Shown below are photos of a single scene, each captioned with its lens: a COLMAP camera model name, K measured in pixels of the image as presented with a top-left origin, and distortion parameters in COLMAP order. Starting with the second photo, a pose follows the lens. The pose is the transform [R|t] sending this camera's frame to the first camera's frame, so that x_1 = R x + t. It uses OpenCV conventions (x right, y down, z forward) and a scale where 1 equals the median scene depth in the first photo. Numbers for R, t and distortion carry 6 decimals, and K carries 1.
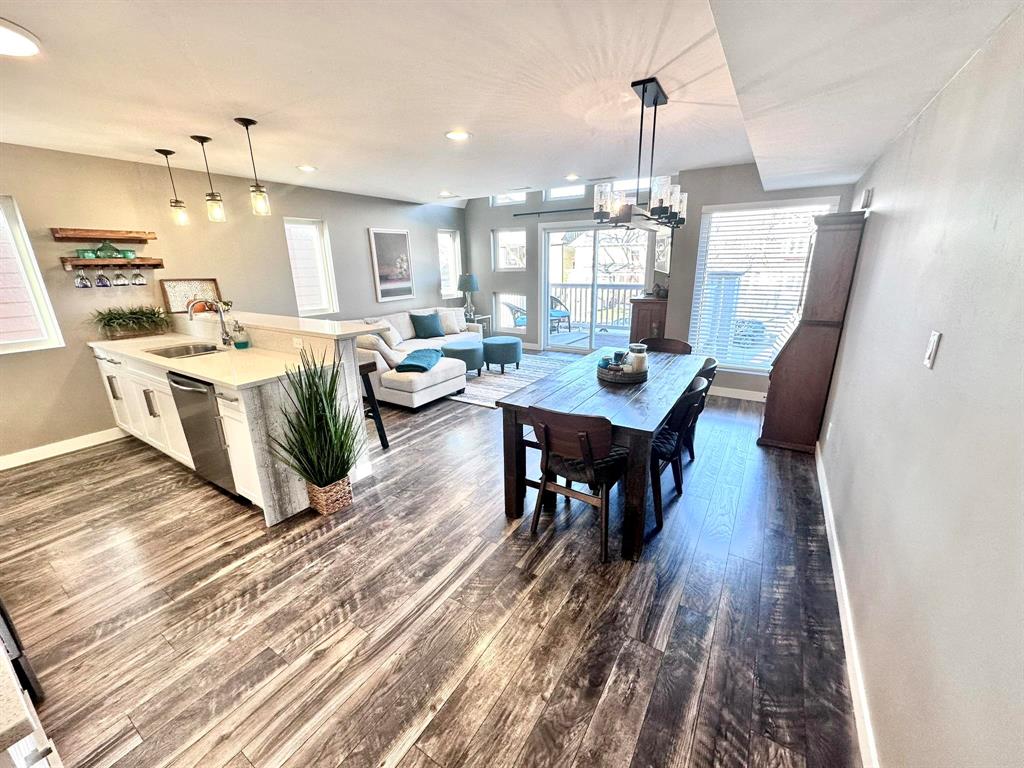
lens RADIAL K [[406.5, 0, 511.9], [0, 406.5, 385.0], [0, 0, 1]] dist [-0.001181, 0.000096]
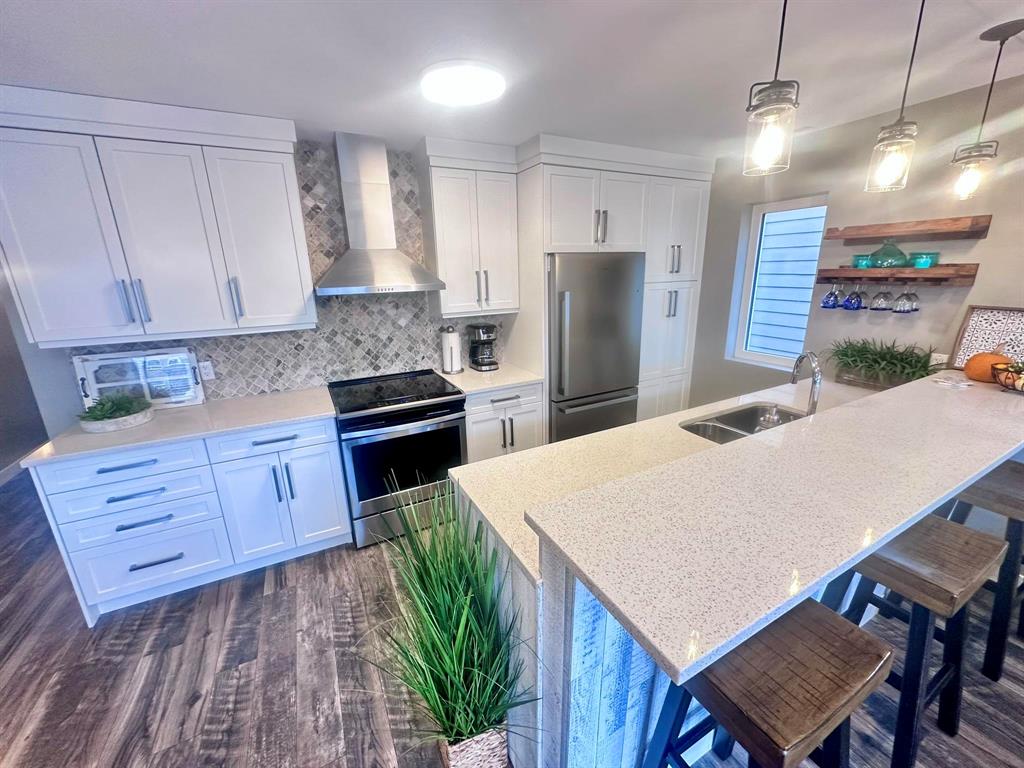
lens RADIAL K [[406.5, 0, 512.1], [0, 406.5, 384.0], [0, 0, 1]] dist [-0.001181, 0.000096]
pose [[-0.499017, 0.257423, -0.827475, -0.114485], [-0.220549, 0.885694, 0.408539, -0.279974], [0.838057, 0.386367, -0.385202, 0.820945]]
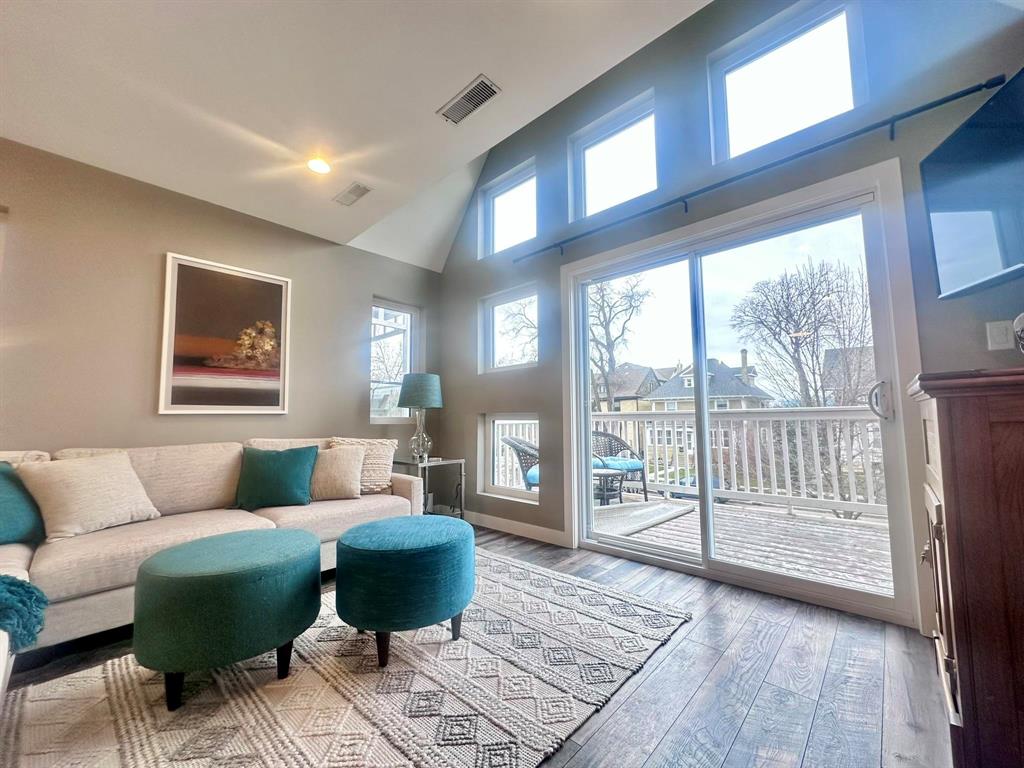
lens RADIAL K [[406.5, 0, 513.1], [0, 406.5, 385.4], [0, 0, 1]] dist [-0.001181, 0.000096]
pose [[0.983619, -0.006833, -0.180129, 0.181440], [-0.060443, 0.928928, -0.365295, -0.174111], [0.169822, 0.370198, 0.913298, 1.154138]]
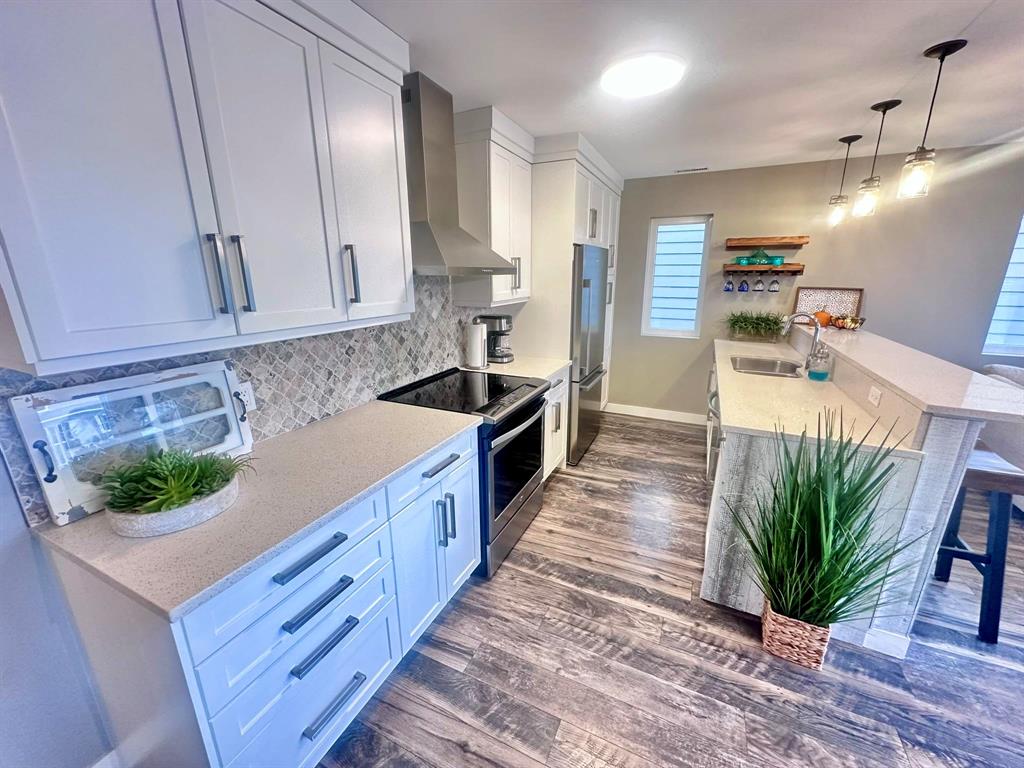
lens RADIAL K [[406.5, 0, 513.3], [0, 406.5, 384.8], [0, 0, 1]] dist [-0.001181, 0.000096]
pose [[0.126375, 0.274044, -0.953378, 0.004918], [-0.284450, 0.930734, 0.229830, -0.086630], [0.950325, 0.242144, 0.195573, 0.274497]]
